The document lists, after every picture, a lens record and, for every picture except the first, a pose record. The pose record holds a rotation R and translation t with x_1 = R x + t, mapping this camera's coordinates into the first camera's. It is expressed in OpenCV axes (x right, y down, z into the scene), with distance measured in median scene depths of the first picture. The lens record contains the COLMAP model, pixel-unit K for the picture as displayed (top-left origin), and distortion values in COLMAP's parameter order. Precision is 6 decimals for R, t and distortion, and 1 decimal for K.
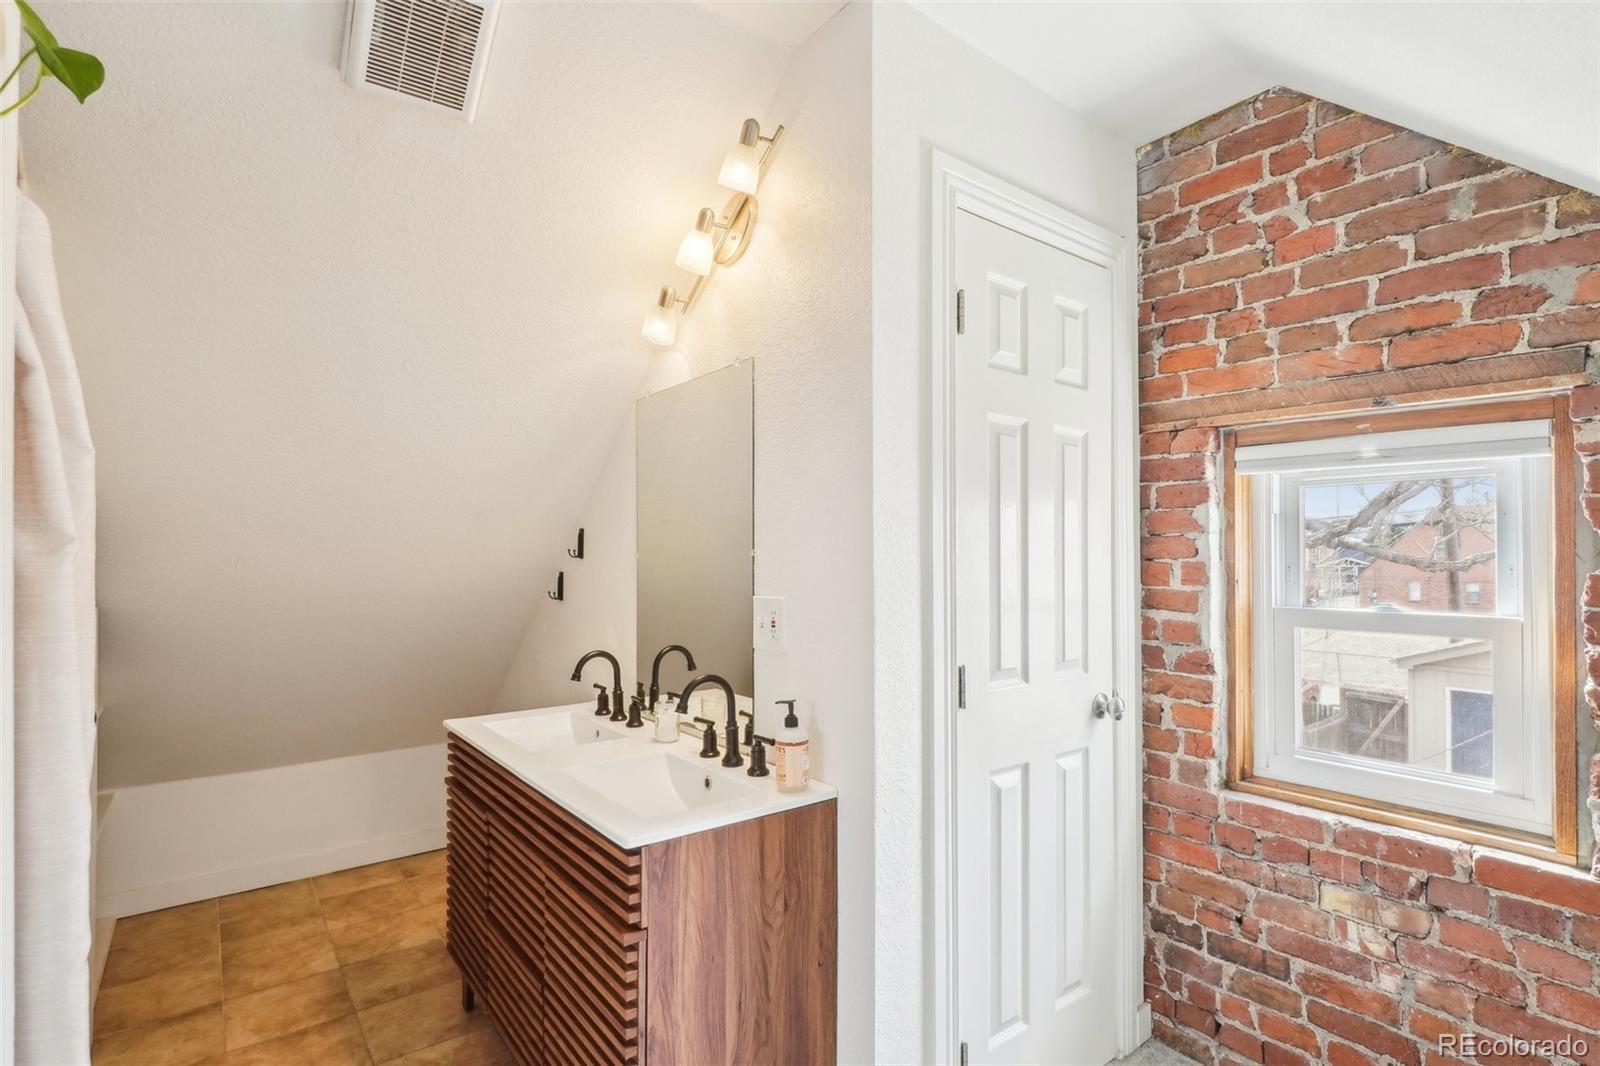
lens RADIAL K [[786.8, 0, 819.7], [0, 786.8, 538.4], [0, 0, 1]] dist [-0.002580, -0.000648]
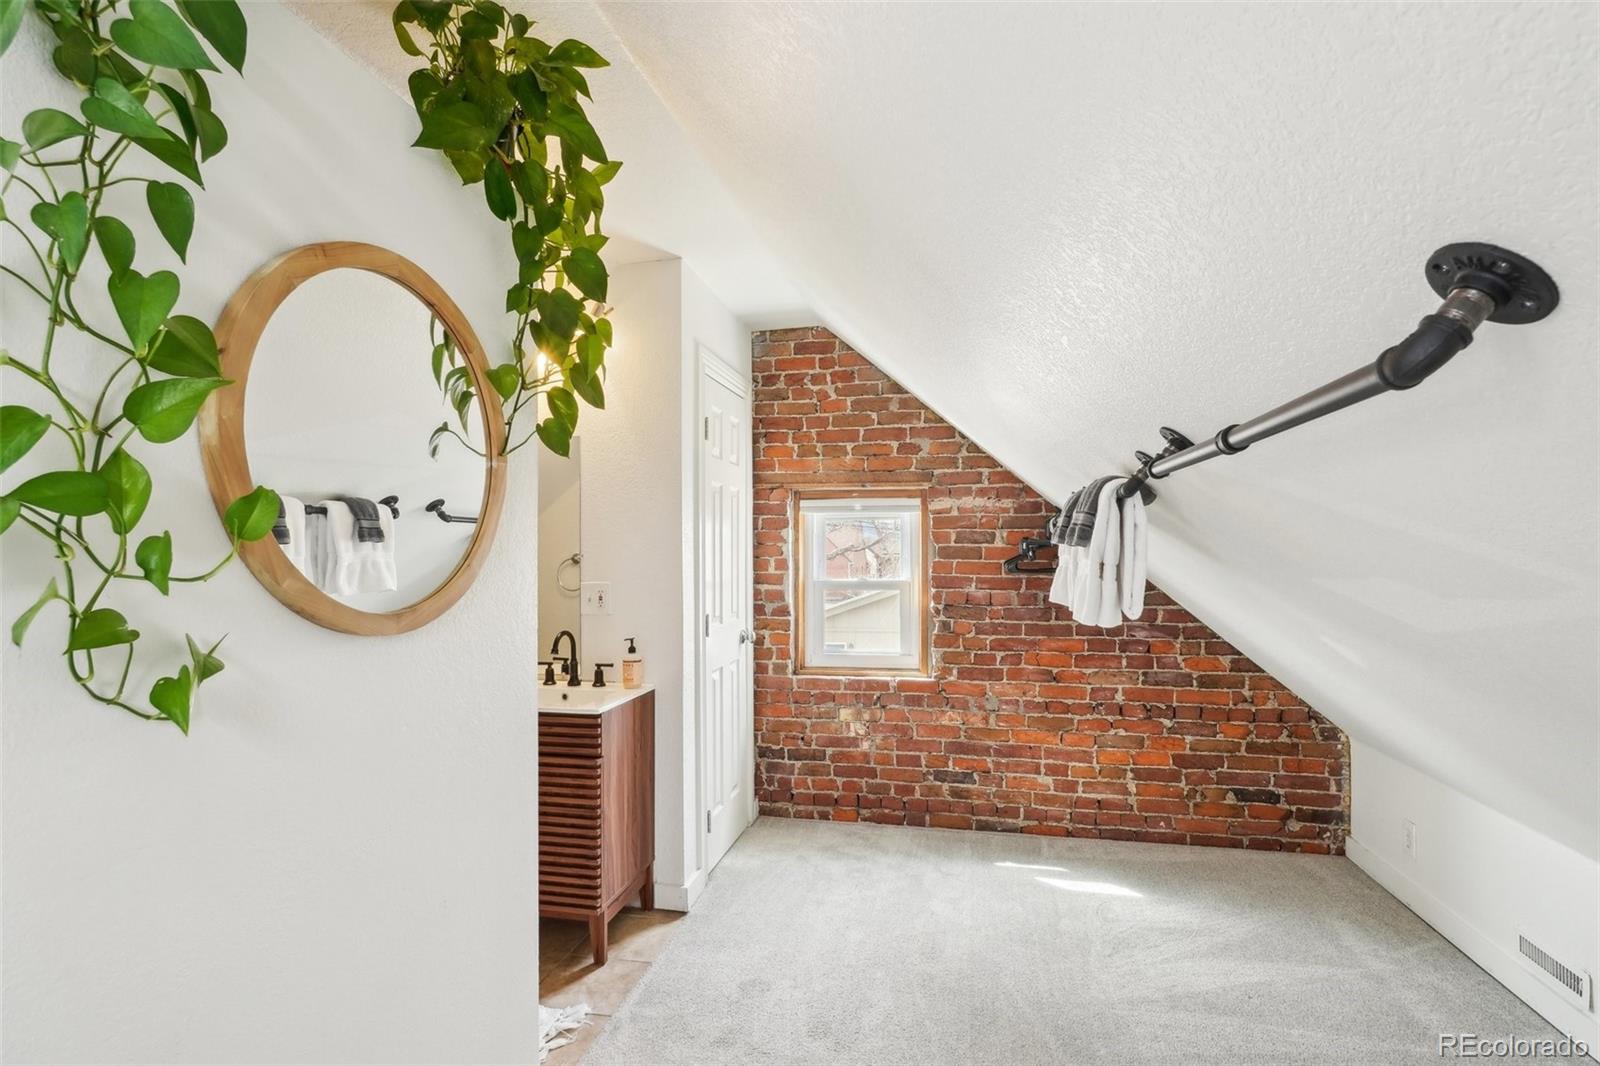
lens RADIAL K [[786.8, 0, 791.8], [0, 786.8, 545.5], [0, 0, 1]] dist [-0.002580, -0.000648]
pose [[0.772406, -0.002868, 0.635123, -0.796125], [-0.003142, 0.999960, 0.008336, -0.019090], [-0.635121, -0.008434, 0.772366, -0.547701]]
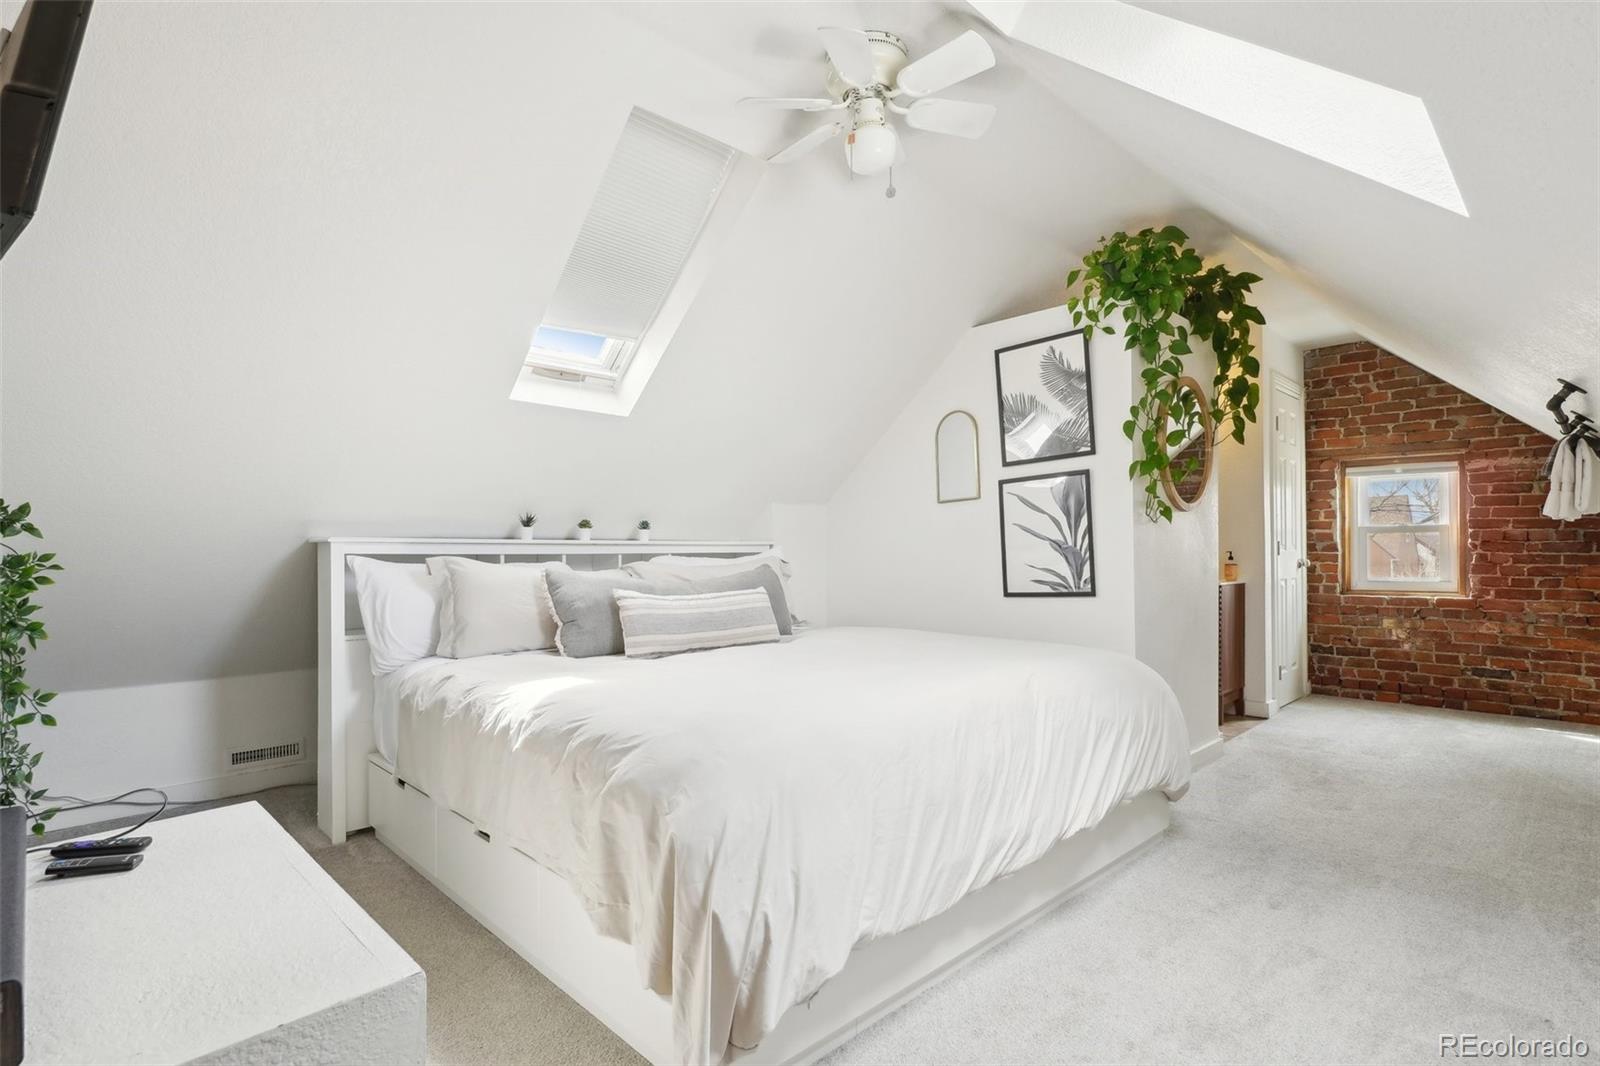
lens RADIAL K [[786.8, 0, 796.0], [0, 786.8, 541.9], [0, 0, 1]] dist [-0.002580, -0.000648]
pose [[0.994015, -0.005397, 0.109111, -1.792945], [0.004874, 0.999975, 0.005051, 0.127894], [-0.109135, -0.004489, 0.994017, -1.612928]]
